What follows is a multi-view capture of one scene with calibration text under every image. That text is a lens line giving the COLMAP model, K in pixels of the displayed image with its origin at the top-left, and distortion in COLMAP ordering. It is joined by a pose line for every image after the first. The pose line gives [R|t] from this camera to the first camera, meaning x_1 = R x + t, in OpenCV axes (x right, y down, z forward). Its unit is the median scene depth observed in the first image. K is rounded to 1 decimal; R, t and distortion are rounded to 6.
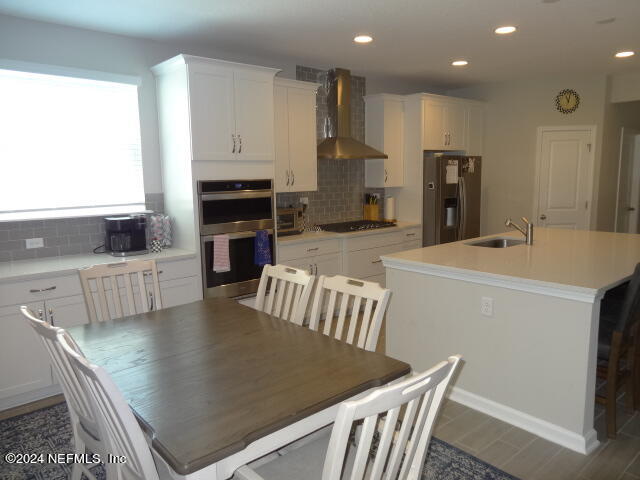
lens RADIAL K [[472.1, 0, 320.0], [0, 472.1, 240.0], [0, 0, 1]] dist [-0.013111, -0.000599]
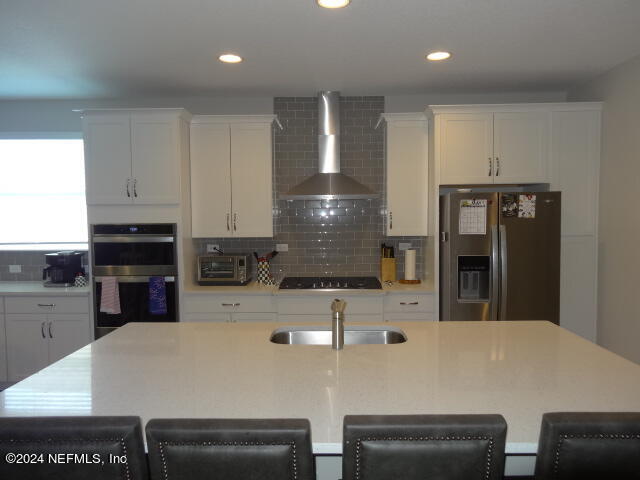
lens RADIAL K [[472.1, 0, 320.0], [0, 472.1, 240.0], [0, 0, 1]] dist [-0.013111, -0.000599]
pose [[0.750586, 0.046842, -0.659111, 0.733509], [-0.096547, 0.994554, -0.039265, -0.086466], [0.653682, 0.093107, 0.751020, 0.483728]]
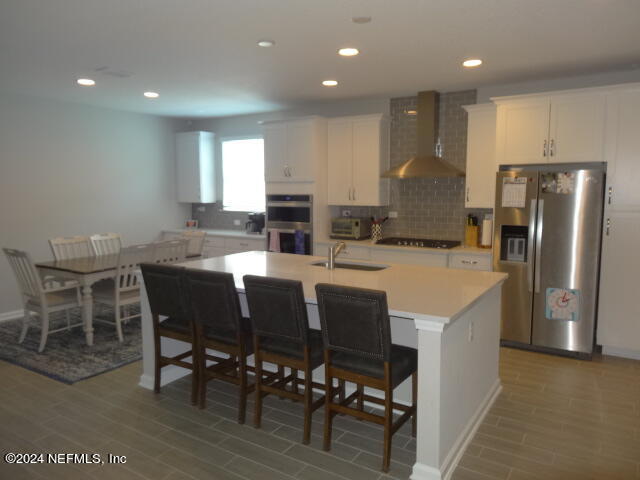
lens RADIAL K [[472.1, 0, 320.0], [0, 472.1, 240.0], [0, 0, 1]] dist [-0.013111, -0.000599]
pose [[0.290560, 0.118620, -0.949476, 1.239001], [-0.135823, 0.987352, 0.081787, -0.113701], [0.947168, 0.105196, 0.302996, 0.613598]]
